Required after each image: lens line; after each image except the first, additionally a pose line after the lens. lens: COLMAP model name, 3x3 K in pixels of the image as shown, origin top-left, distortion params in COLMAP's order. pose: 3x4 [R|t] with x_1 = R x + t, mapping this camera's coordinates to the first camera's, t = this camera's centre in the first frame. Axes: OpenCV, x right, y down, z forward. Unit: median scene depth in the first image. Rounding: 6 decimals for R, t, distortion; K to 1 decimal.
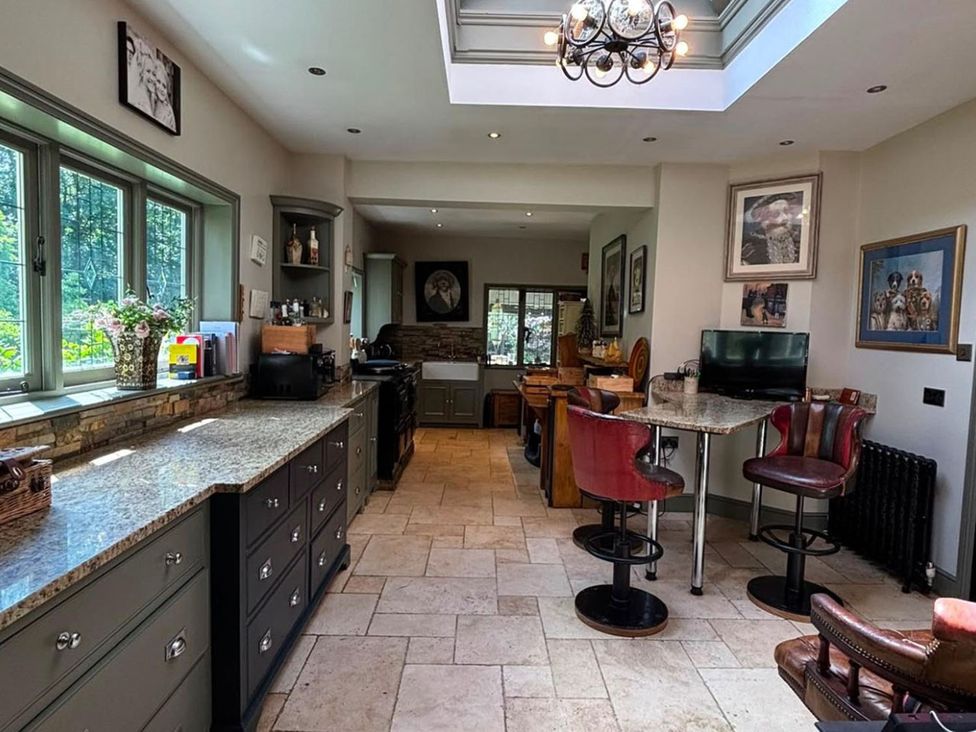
lens RADIAL K [[570.7, 0, 493.5], [0, 570.7, 368.2], [0, 0, 1]] dist [0.001893, -0.002541]
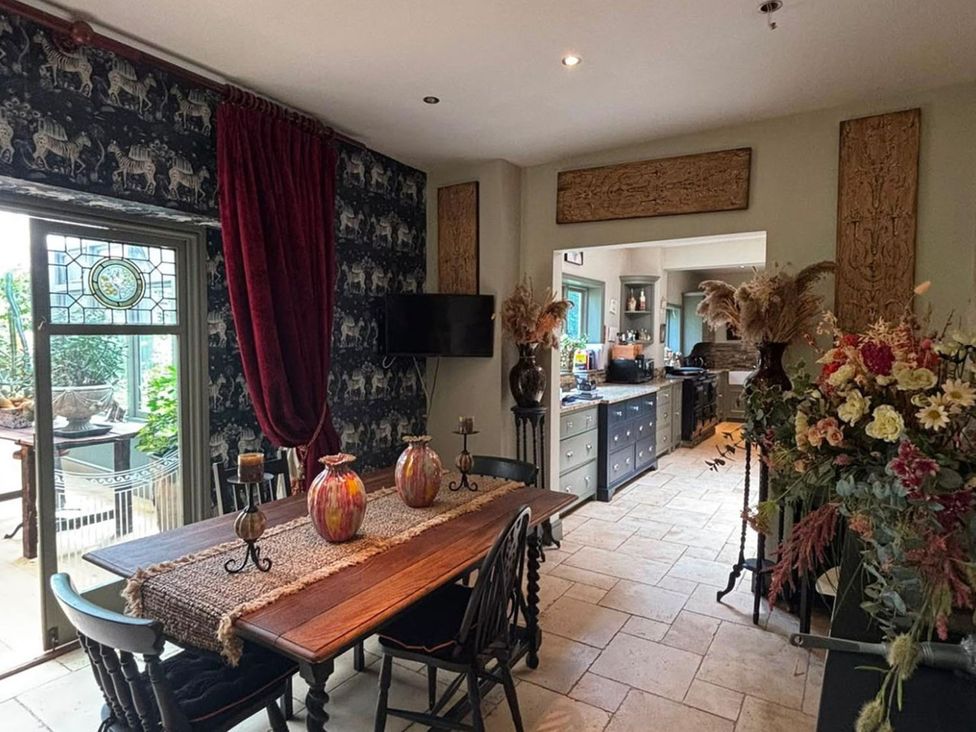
lens RADIAL K [[570.7, 0, 490.6], [0, 570.7, 371.7], [0, 0, 1]] dist [0.001893, -0.002541]
pose [[0.828587, 0.003853, -0.559847, 0.293534], [-0.019611, 0.999562, -0.022146, 0.058100], [0.559516, 0.029329, 0.828300, -0.740659]]
